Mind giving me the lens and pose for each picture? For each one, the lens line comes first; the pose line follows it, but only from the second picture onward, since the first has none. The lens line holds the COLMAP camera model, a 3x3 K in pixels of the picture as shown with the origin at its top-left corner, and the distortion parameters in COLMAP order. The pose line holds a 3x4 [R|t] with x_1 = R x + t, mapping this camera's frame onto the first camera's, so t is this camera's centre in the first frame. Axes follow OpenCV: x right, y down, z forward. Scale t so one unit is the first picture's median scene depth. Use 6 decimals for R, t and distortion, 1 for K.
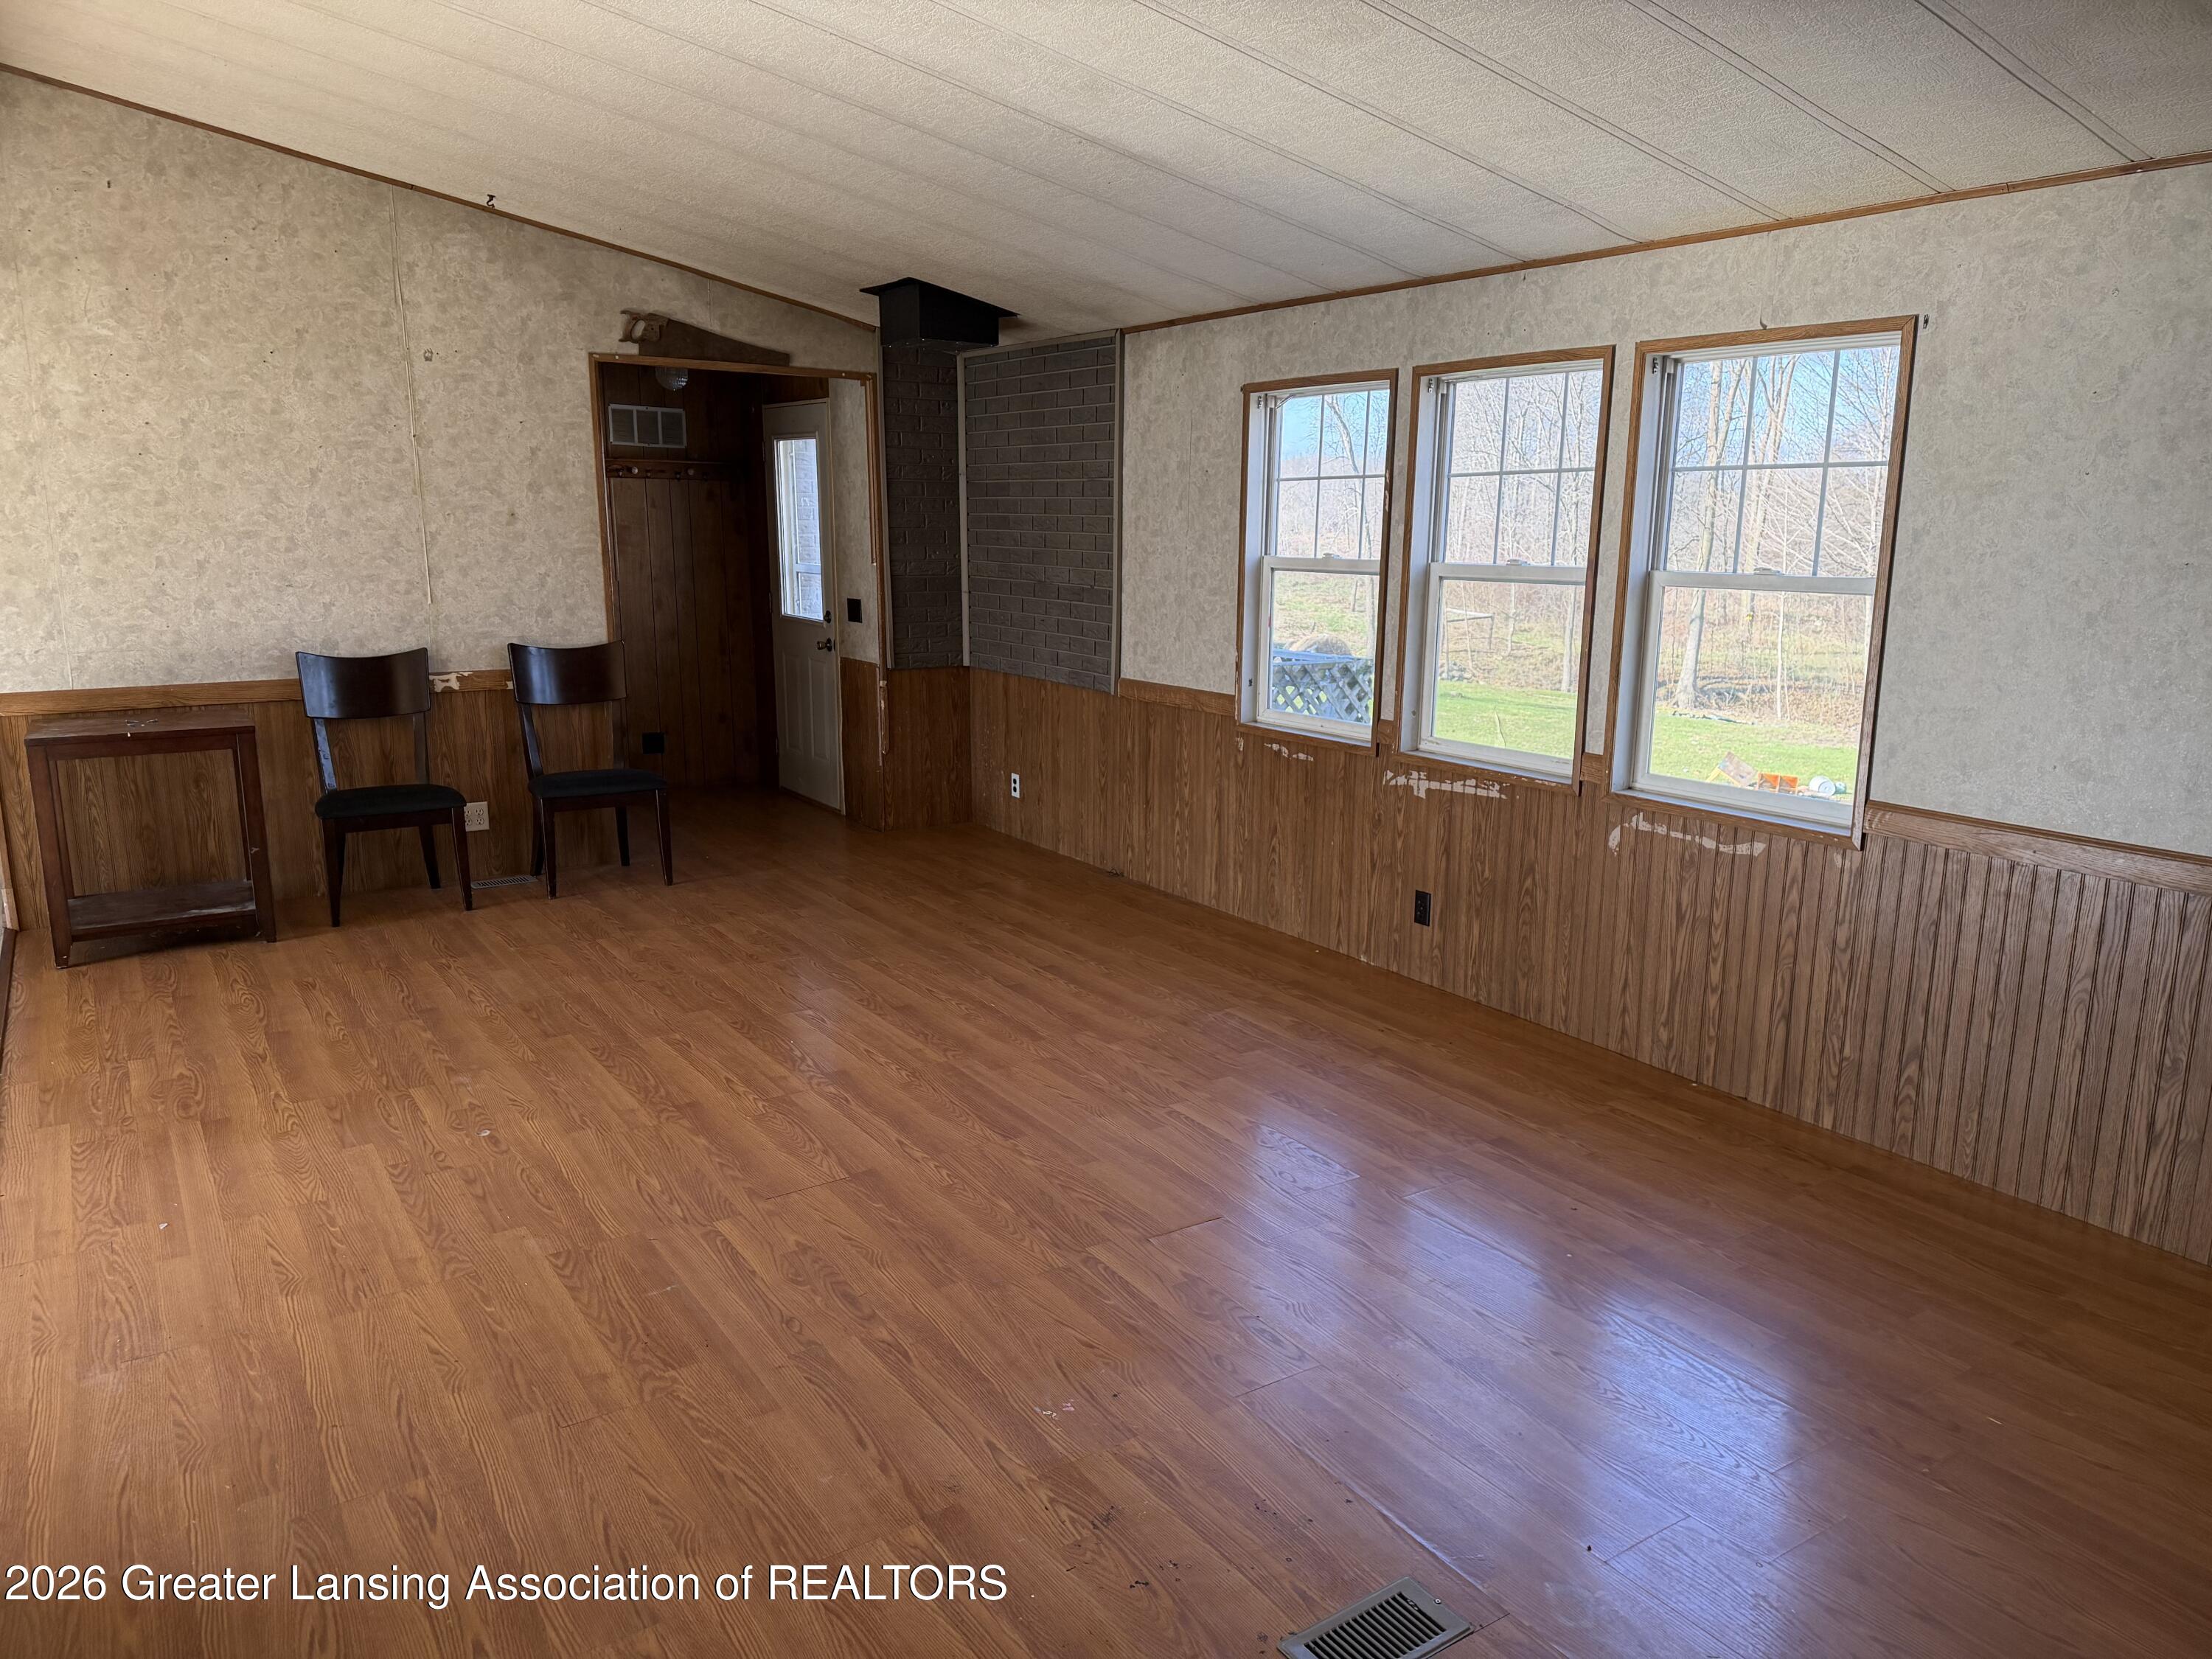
lens RADIAL K [[1502.6, 0, 1106.0], [0, 1502.6, 829.5], [0, 0, 1]] dist [0.097836, -0.113474]
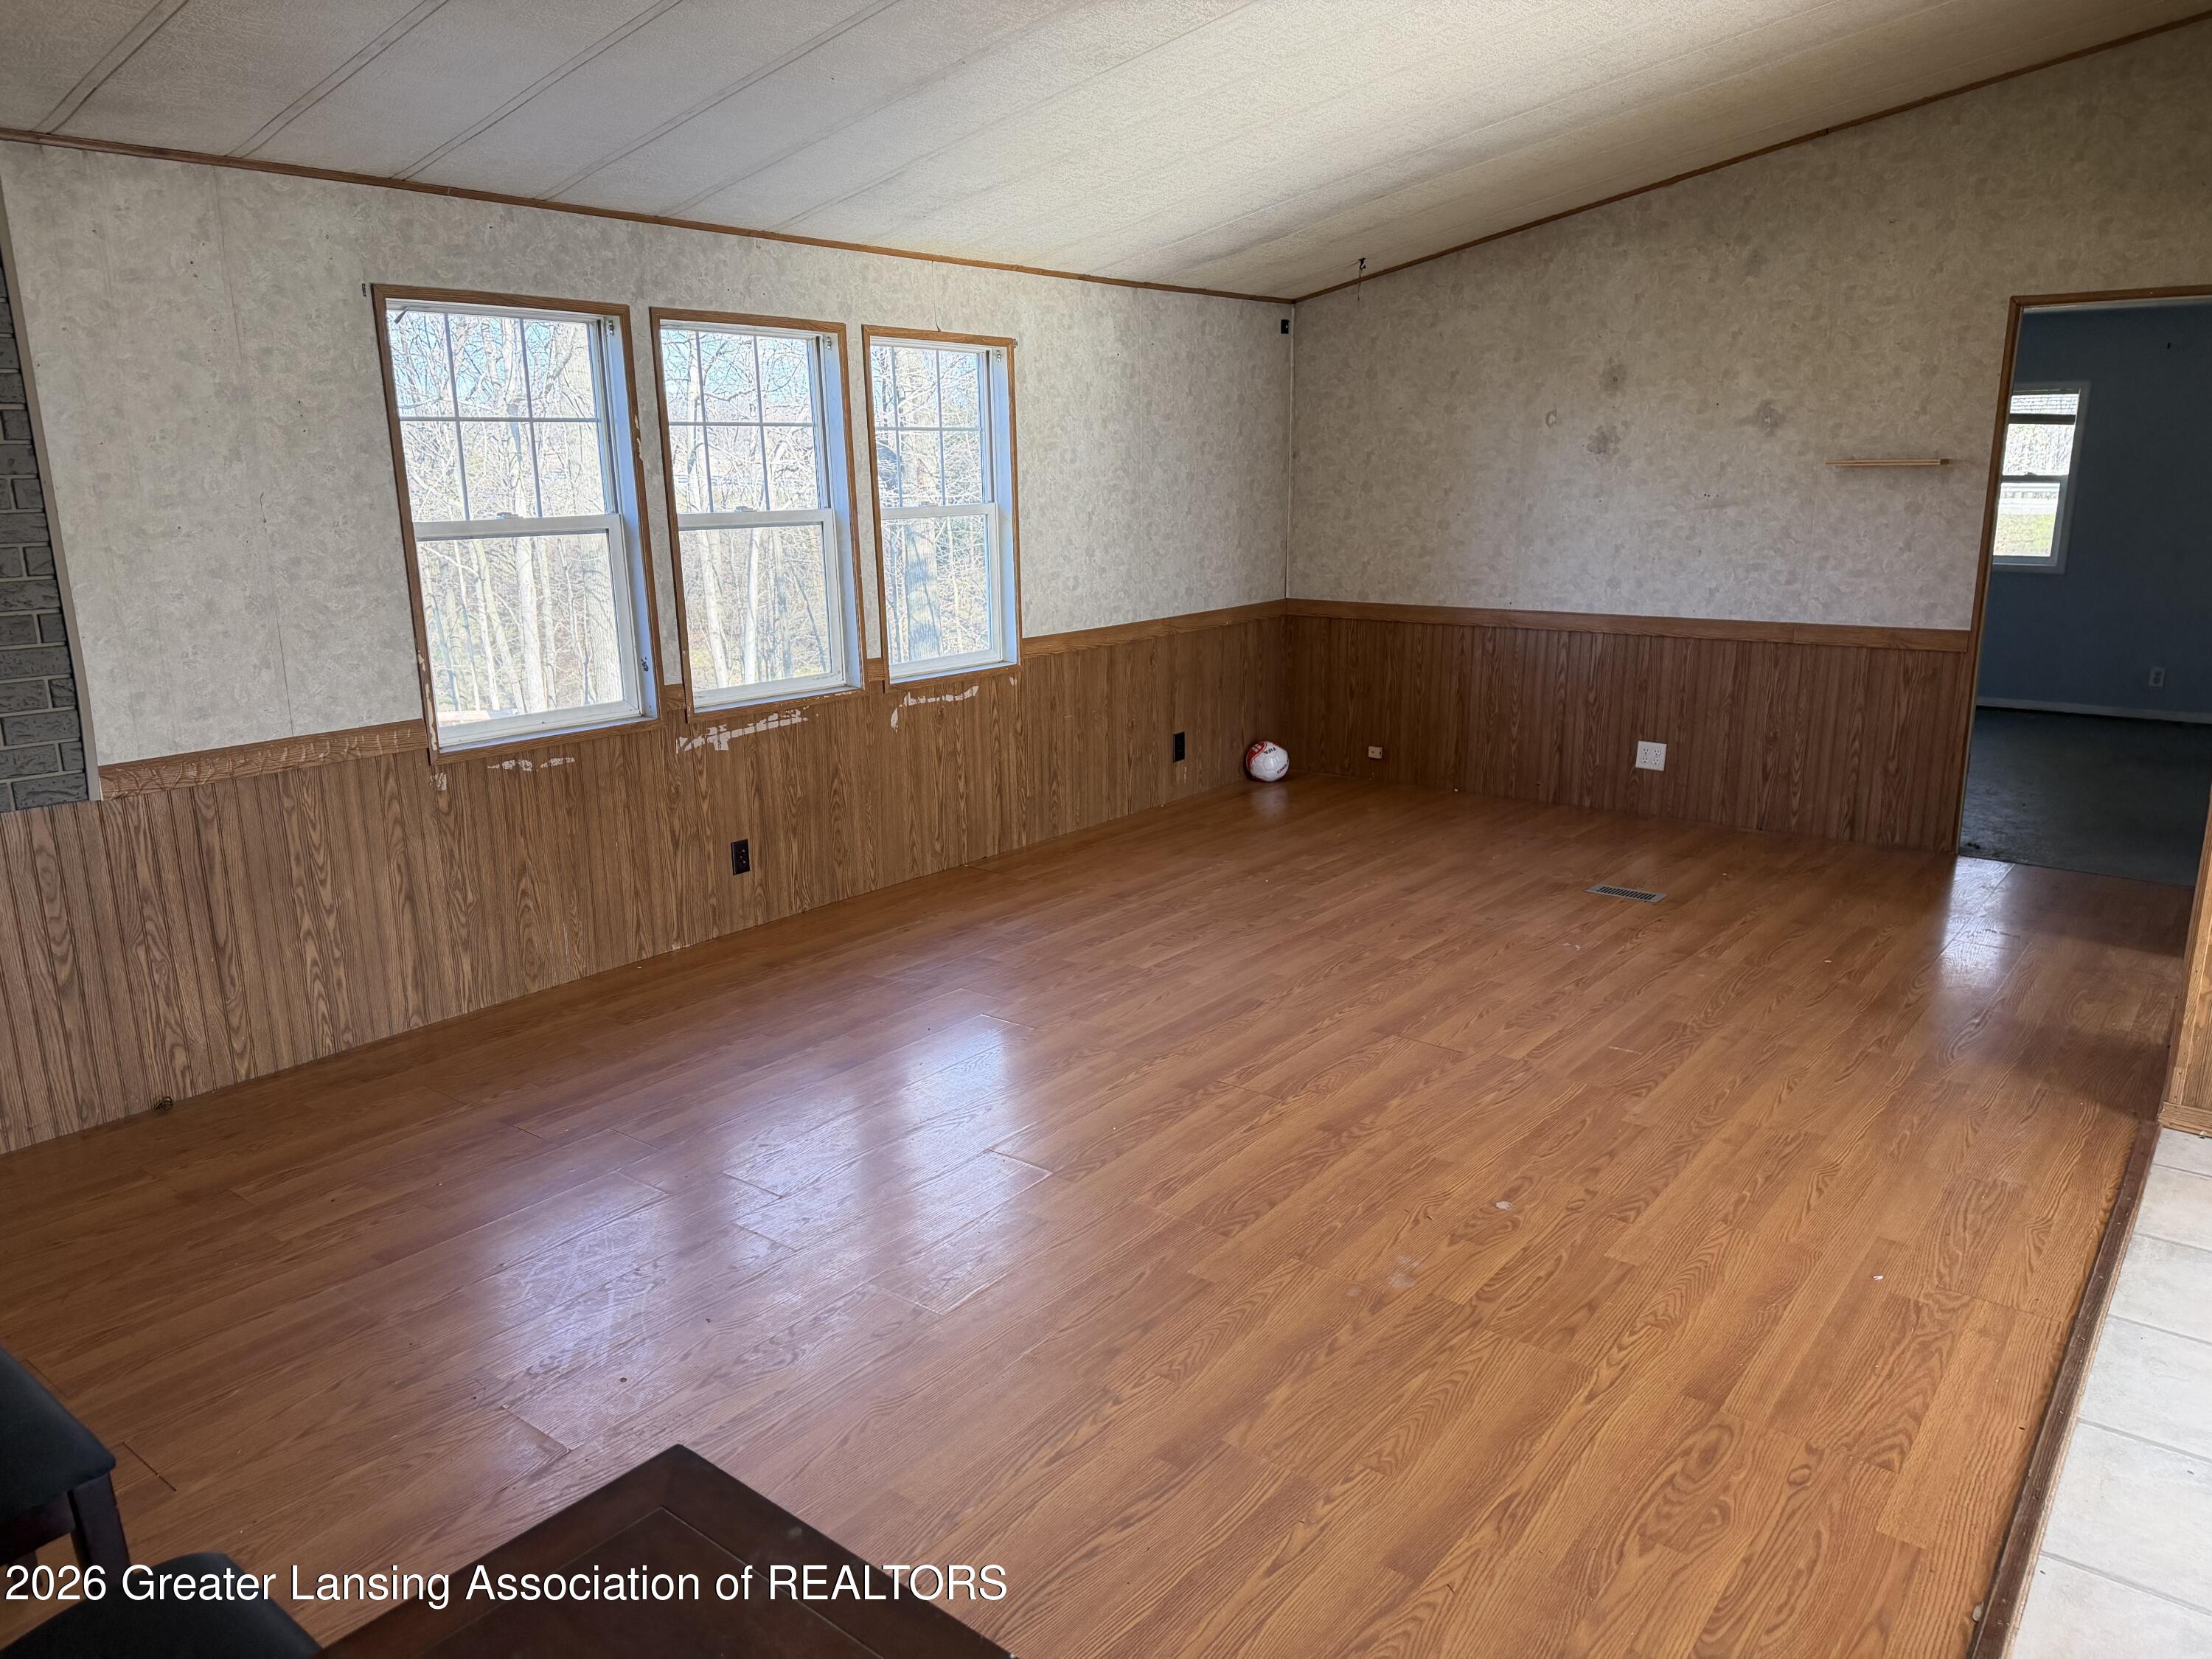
lens RADIAL K [[1475.4, 0, 1139.7], [0, 1475.4, 814.0], [0, 0, 1]] dist [0.144146, -0.237803]
pose [[-0.313043, -0.222830, 0.923229, -0.862741], [0.202967, 0.933933, 0.294234, -0.234147], [-0.927798, 0.279492, -0.247134, 1.083074]]
